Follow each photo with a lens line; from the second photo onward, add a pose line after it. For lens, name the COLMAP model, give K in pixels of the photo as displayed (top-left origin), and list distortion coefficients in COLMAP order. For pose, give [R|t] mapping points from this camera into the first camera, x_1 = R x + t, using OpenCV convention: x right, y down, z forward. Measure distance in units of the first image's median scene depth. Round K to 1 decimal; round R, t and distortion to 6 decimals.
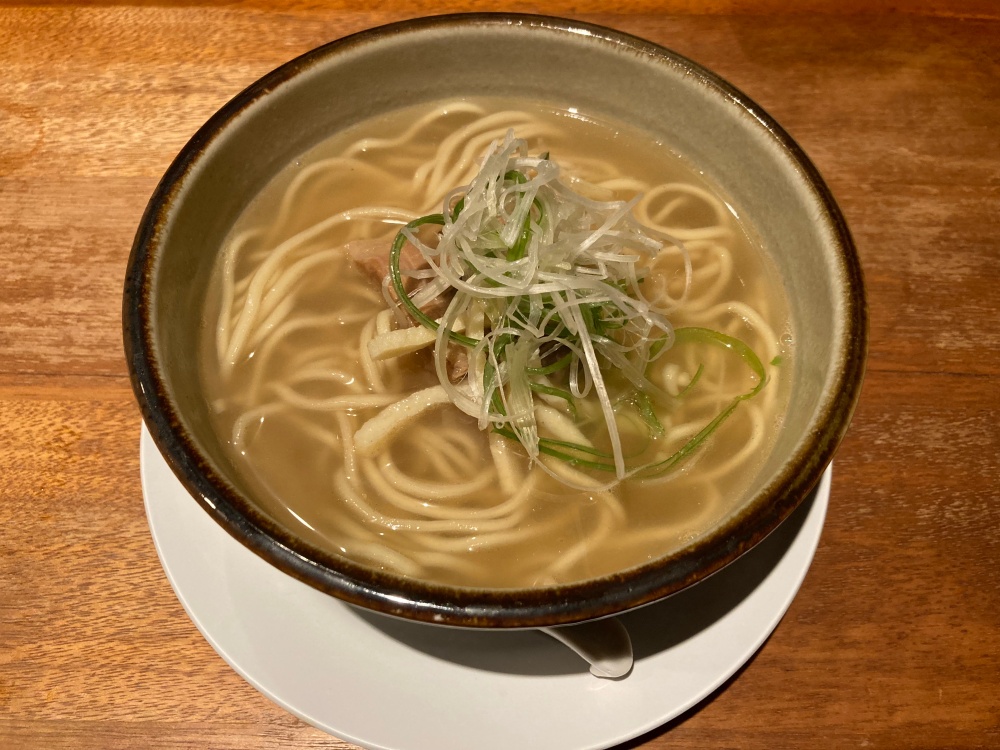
lens RADIAL K [[830.3, 0, 504.0], [0, 830.3, 378.8], [0, 0, 1]] dist [-0.003810, 0.005495]
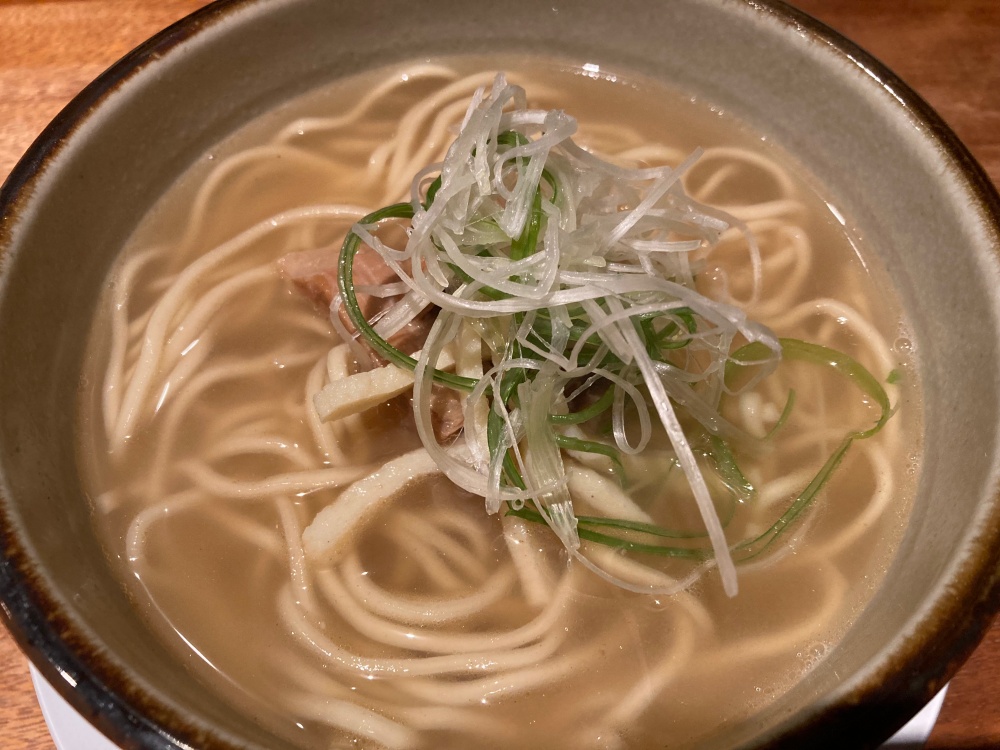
lens RADIAL K [[857.9, 0, 500.0], [0, 857.9, 375.0], [0, 0, 1]] dist [-0.061014, 0.069673]
pose [[0.997141, -0.073599, 0.017094, -0.020286], [0.074114, 0.996746, -0.031700, -0.023655], [-0.014705, 0.032876, 0.999351, 0.262428]]
